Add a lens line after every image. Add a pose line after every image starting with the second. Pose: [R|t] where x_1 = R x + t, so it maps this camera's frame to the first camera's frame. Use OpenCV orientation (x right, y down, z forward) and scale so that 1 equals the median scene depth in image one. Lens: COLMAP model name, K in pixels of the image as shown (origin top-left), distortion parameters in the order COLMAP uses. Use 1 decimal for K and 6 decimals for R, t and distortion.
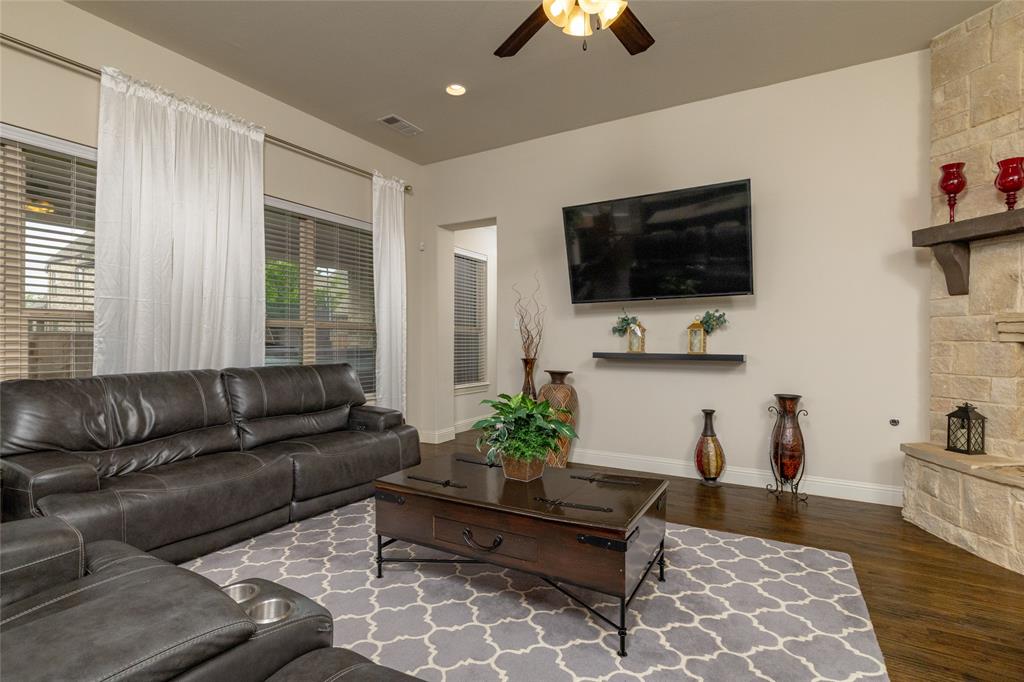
lens RADIAL K [[486.2, 0, 512.0], [0, 486.2, 341.0], [0, 0, 1]] dist [-0.002824, -0.000084]
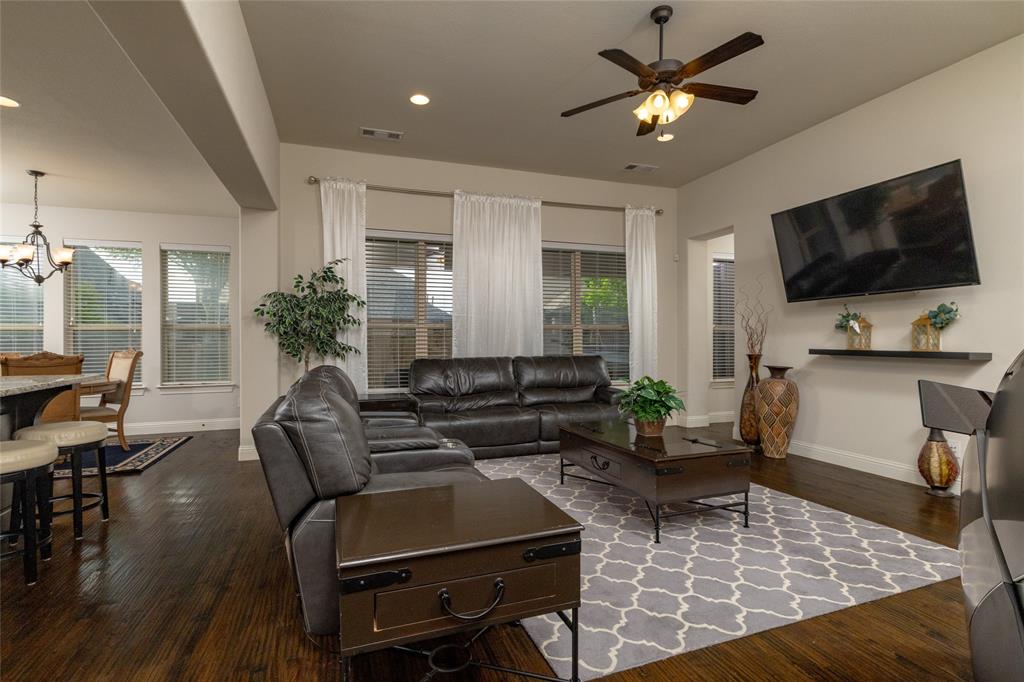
lens RADIAL K [[528.8, 0, 540.2], [0, 528.8, 338.5], [0, 0, 1]] dist [0.003406, 0.000612]
pose [[0.777975, -0.004763, -0.628278, 0.454263], [0.004160, 0.999988, -0.002430, 0.001753], [0.628282, -0.000723, 0.777986, -0.244272]]
